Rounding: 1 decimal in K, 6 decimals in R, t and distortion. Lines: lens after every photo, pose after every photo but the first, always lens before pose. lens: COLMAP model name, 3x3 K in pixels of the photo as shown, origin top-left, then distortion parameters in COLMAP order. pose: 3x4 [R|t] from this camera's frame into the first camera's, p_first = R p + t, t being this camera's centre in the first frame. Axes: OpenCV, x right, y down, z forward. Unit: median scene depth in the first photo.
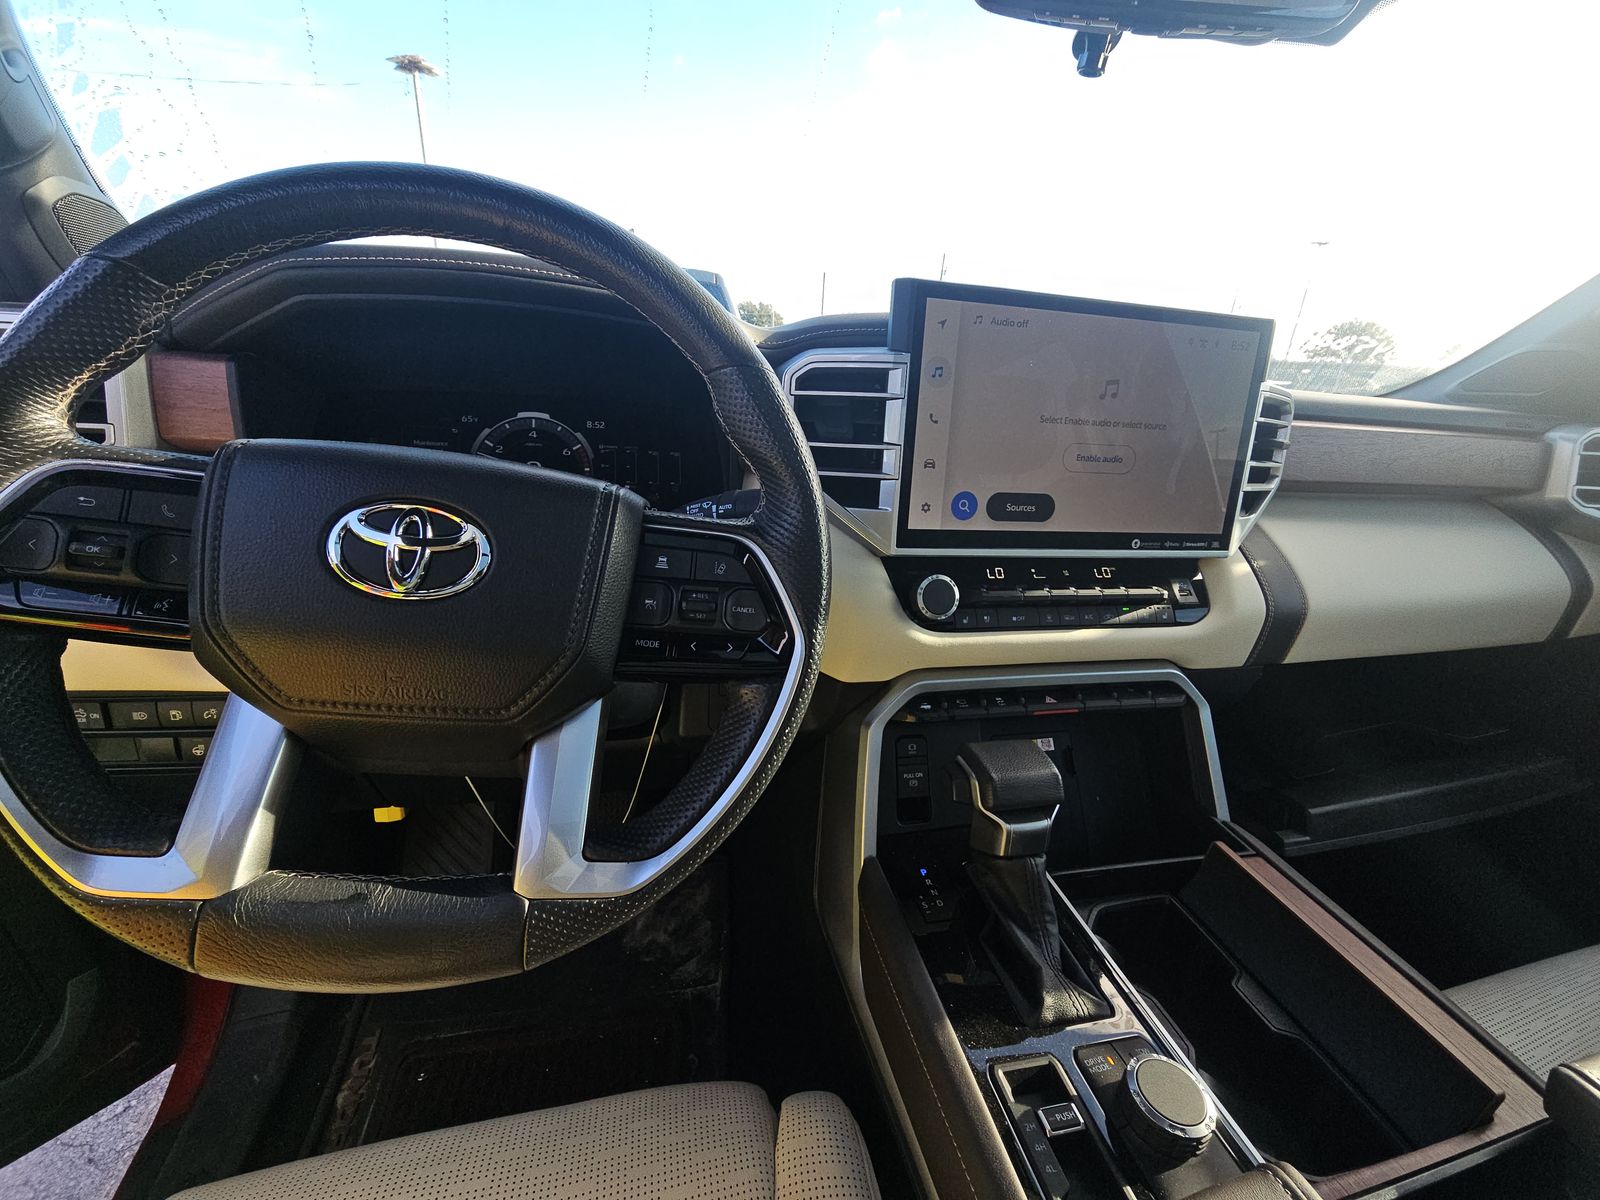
lens RADIAL K [[650.1, 0, 797.6], [0, 650.1, 601.1], [0, 0, 1]] dist [0.006812, -0.002575]
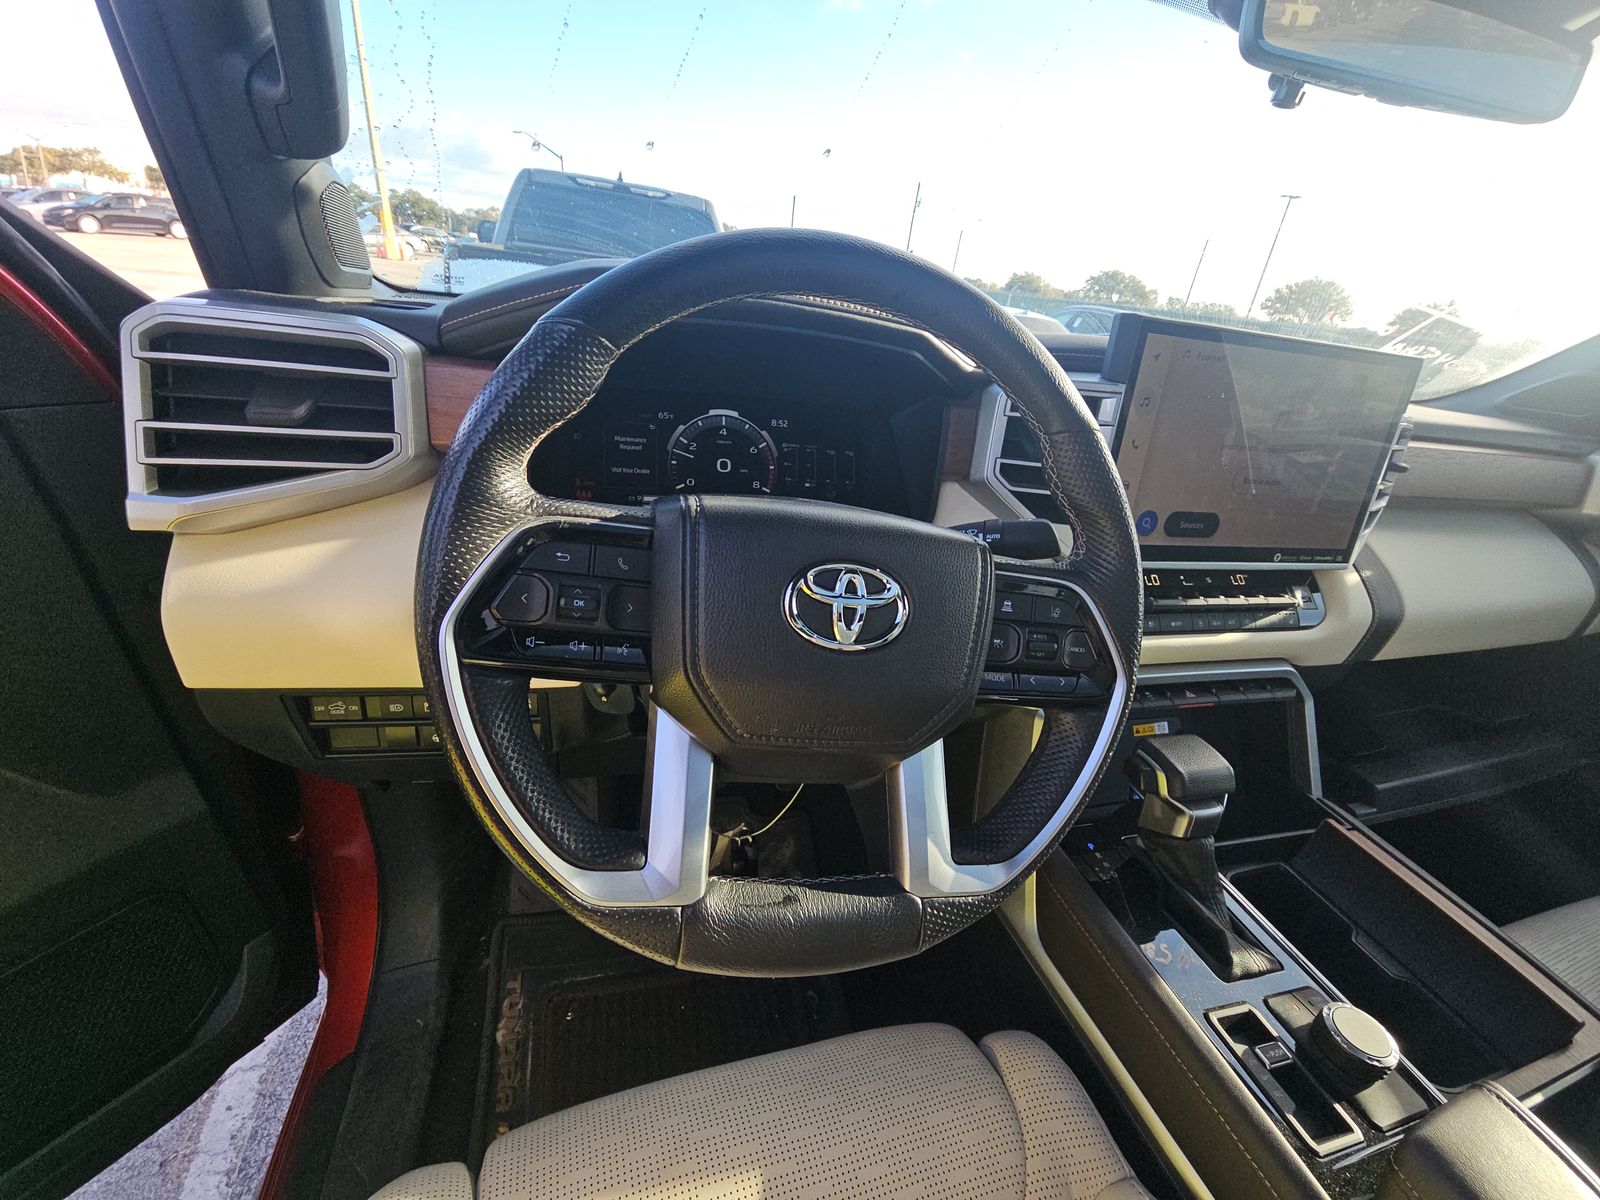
lens RADIAL K [[650.1, 0, 795.1], [0, 650.1, 599.6], [0, 0, 1]] dist [0.006812, -0.002575]
pose [[0.997315, 0.023171, 0.069463, -0.388592], [-0.029399, 0.995505, 0.090028, -0.095539], [-0.067064, -0.091828, 0.993514, -0.057030]]
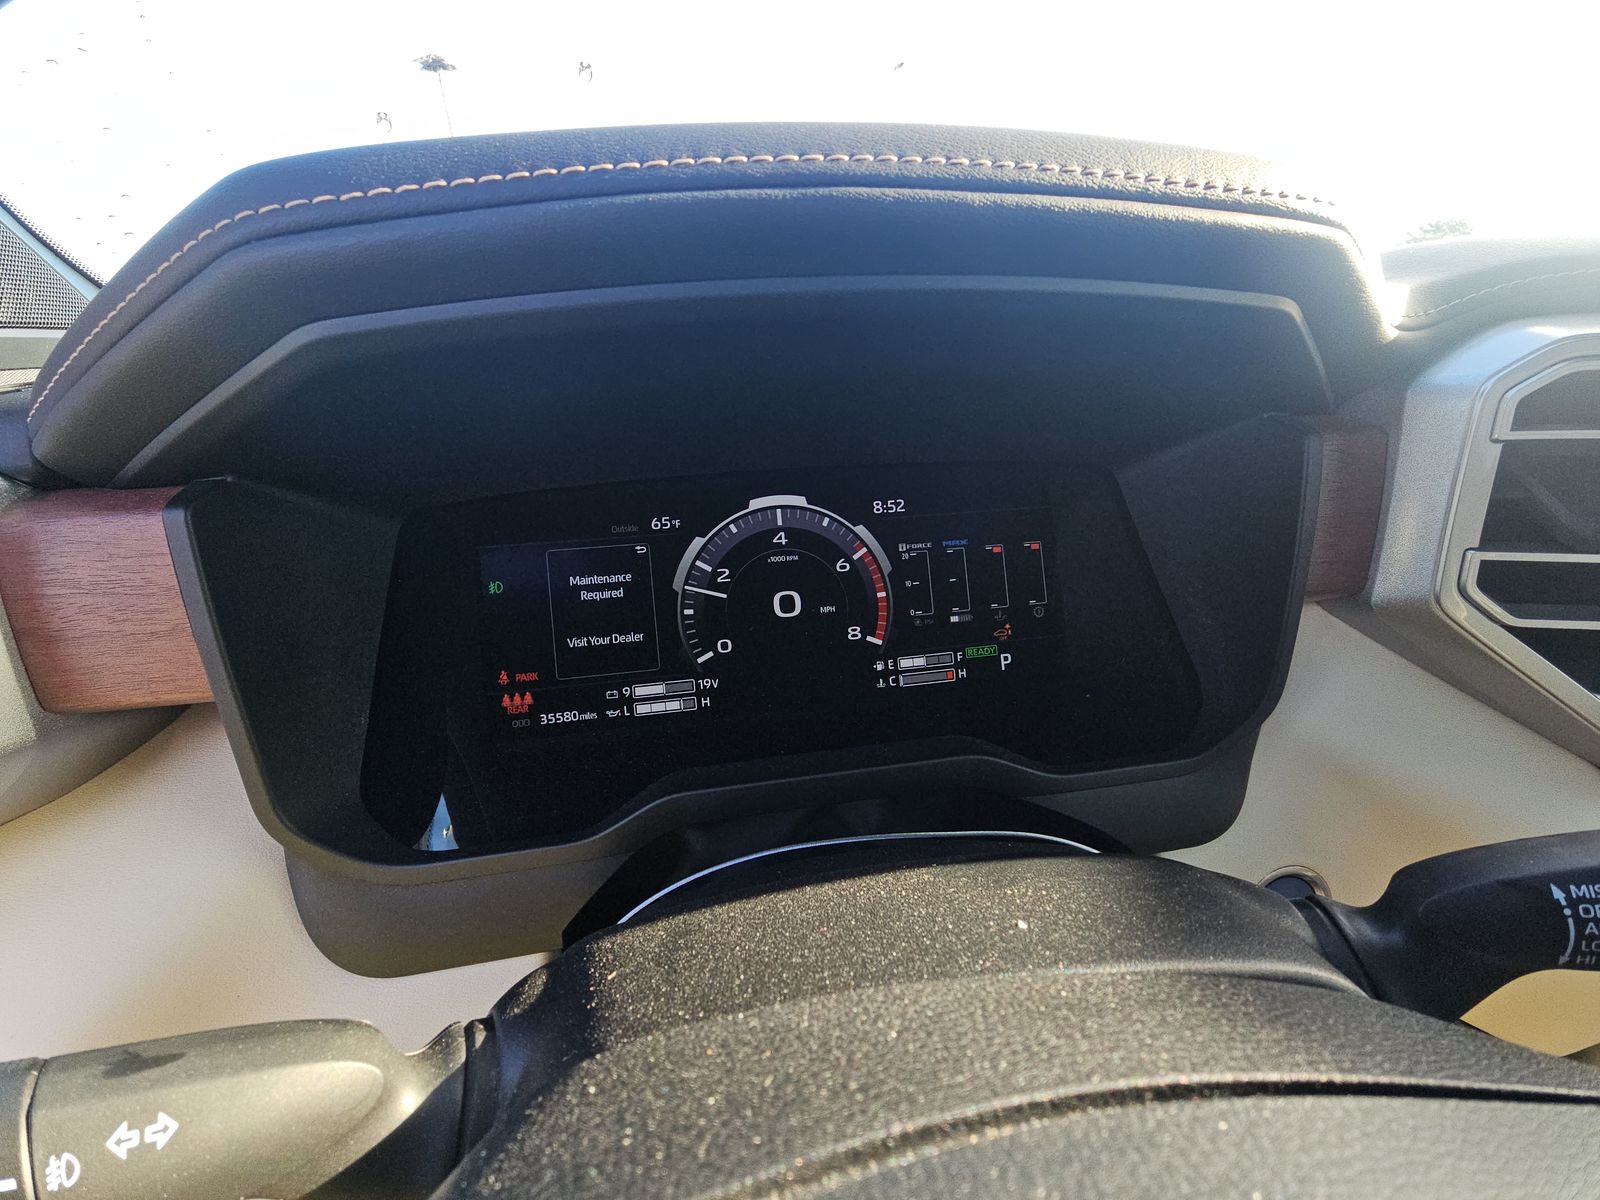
lens RADIAL K [[650.1, 0, 805.4], [0, 650.1, 605.3], [0, 0, 1]] dist [0.006812, -0.002575]
pose [[0.994065, -0.068004, -0.084917, -0.374507], [0.072629, 0.995971, 0.052609, -0.248231], [0.080997, -0.058464, 0.994998, 0.518353]]
